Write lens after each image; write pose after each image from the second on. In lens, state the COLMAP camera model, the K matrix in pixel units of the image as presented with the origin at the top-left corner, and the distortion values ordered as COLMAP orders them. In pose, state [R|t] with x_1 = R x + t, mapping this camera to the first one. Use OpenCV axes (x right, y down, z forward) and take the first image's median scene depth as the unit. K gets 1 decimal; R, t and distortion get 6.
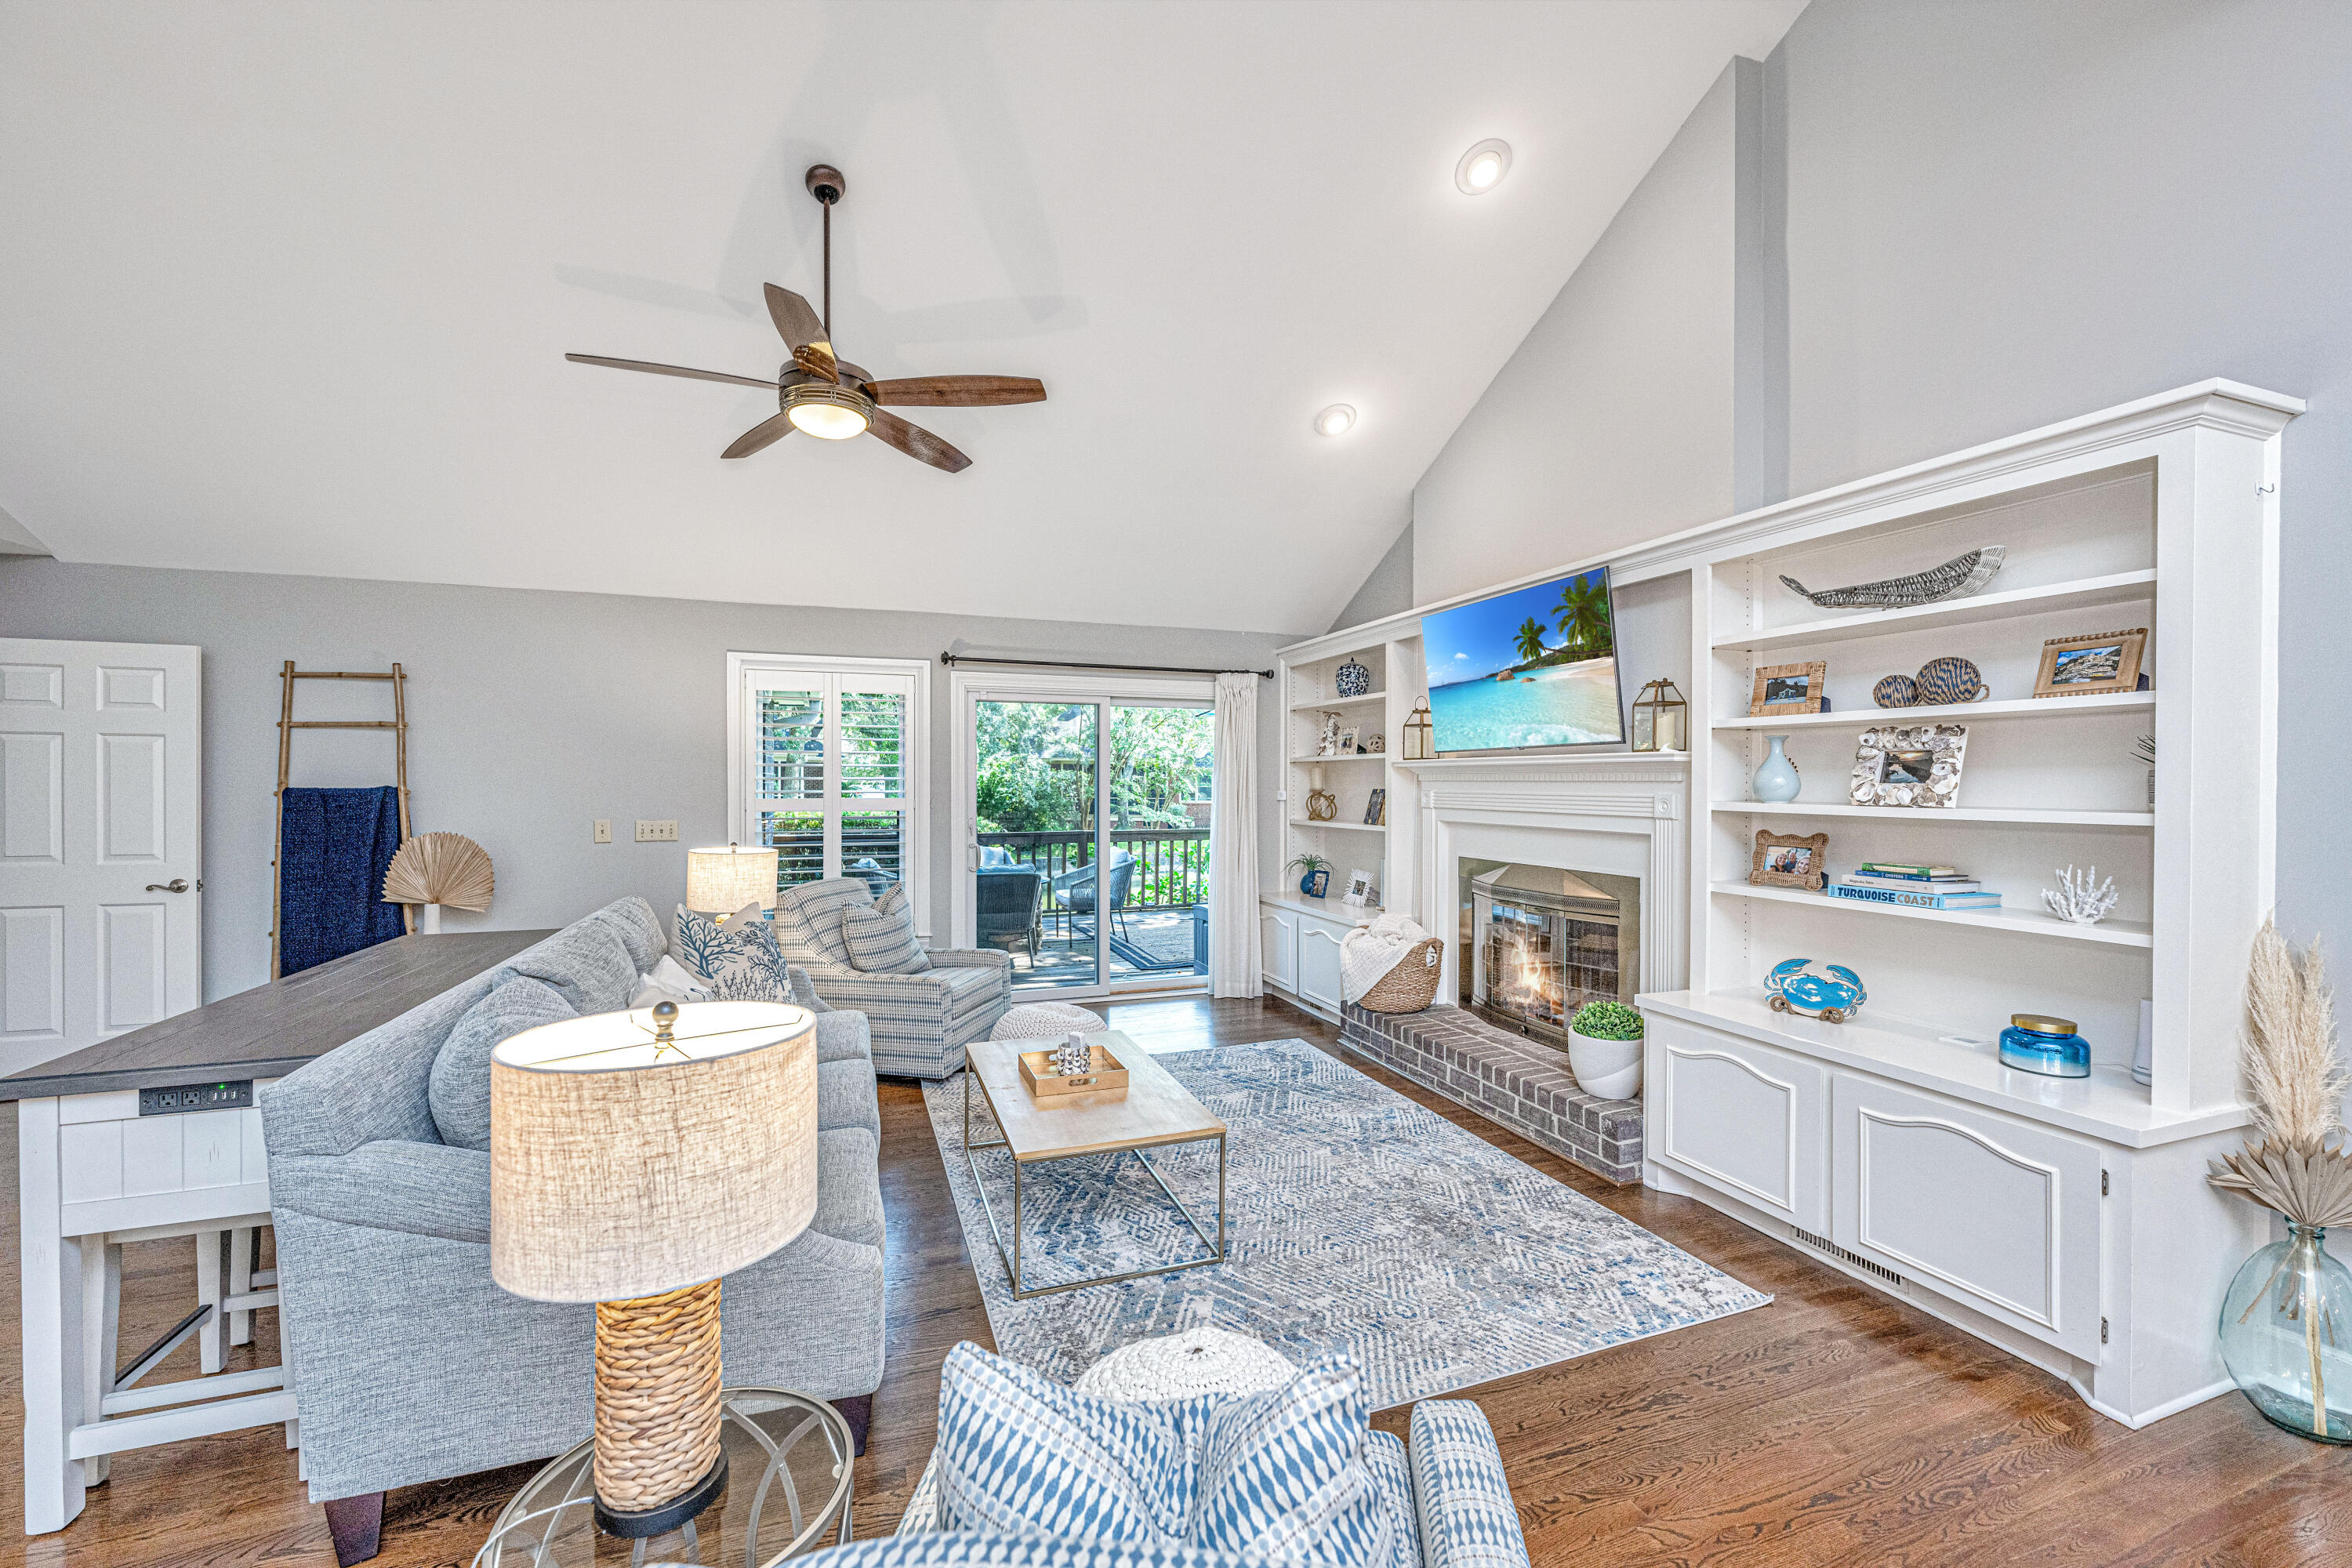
lens RADIAL K [[906.3, 0, 1150.5], [0, 906.3, 775.8], [0, 0, 1]] dist [0.000947, 0.000111]
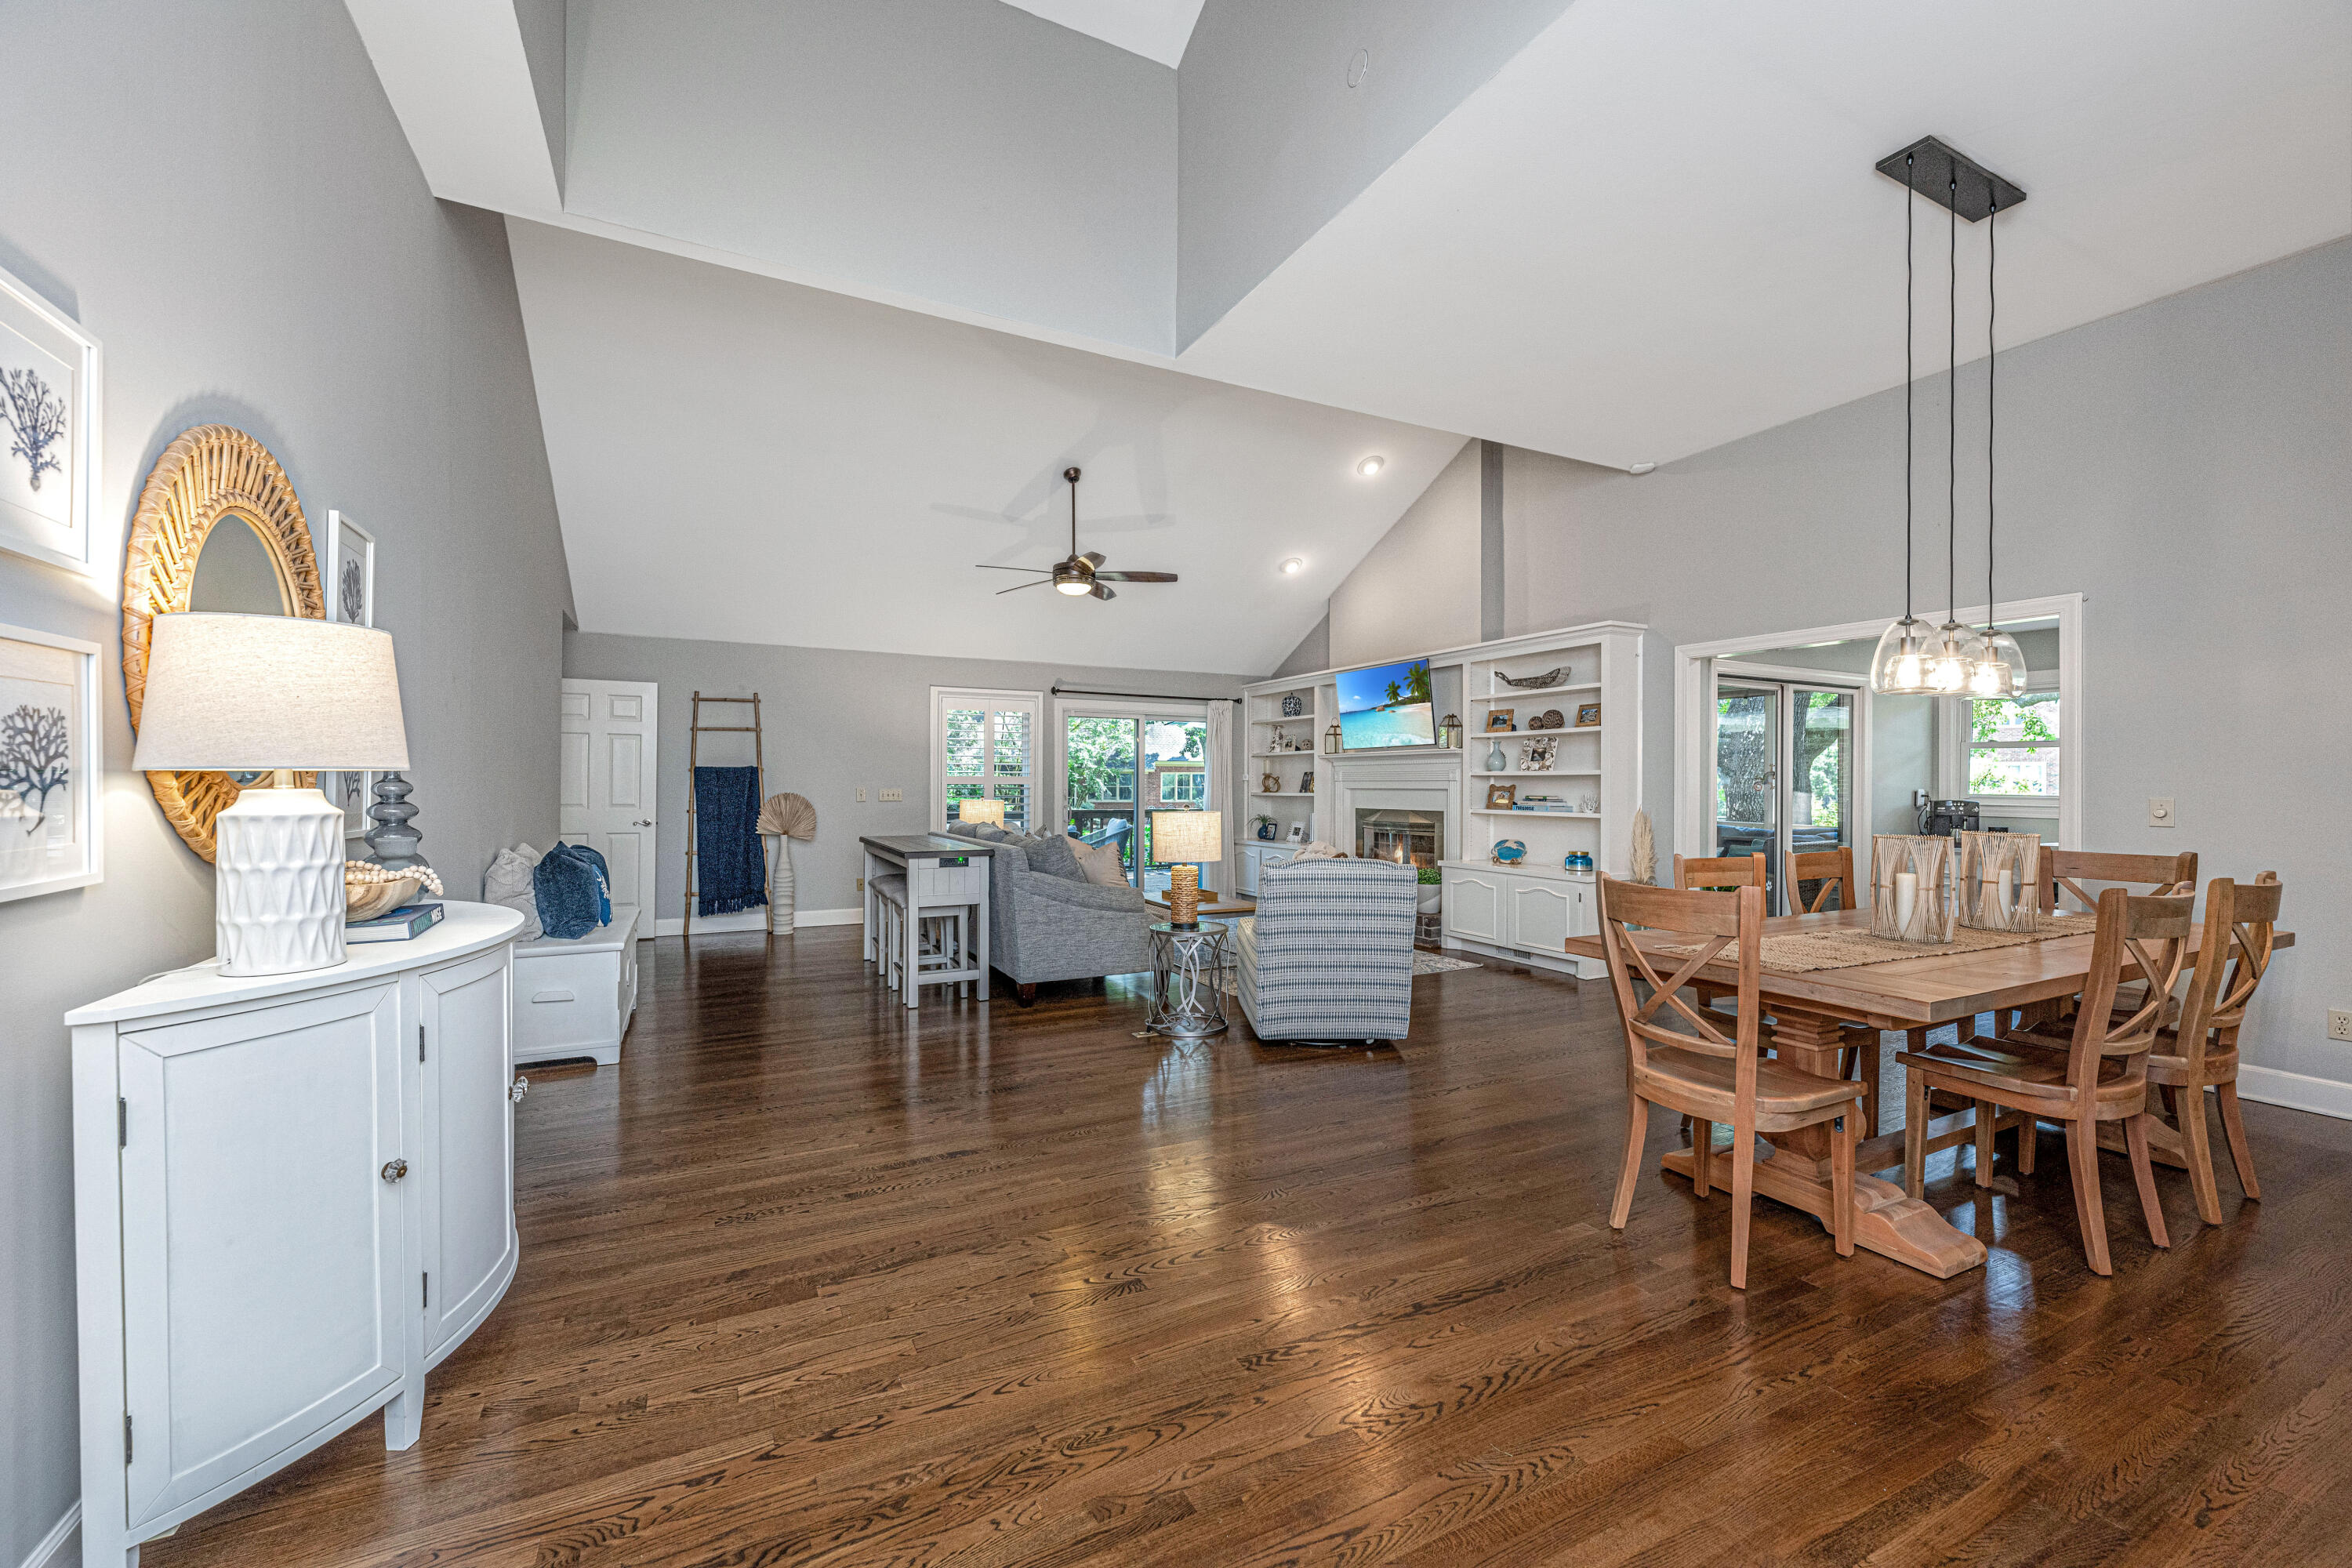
lens RADIAL K [[940.7, 0, 1170.6], [0, 940.7, 778.0], [0, 0, 1]] dist [-0.000345, -0.000076]
pose [[0.987930, 0.001218, 0.154895, -0.345485], [-0.000771, 0.999995, -0.002942, 0.039860], [-0.154898, 0.002787, 0.987927, -0.869835]]
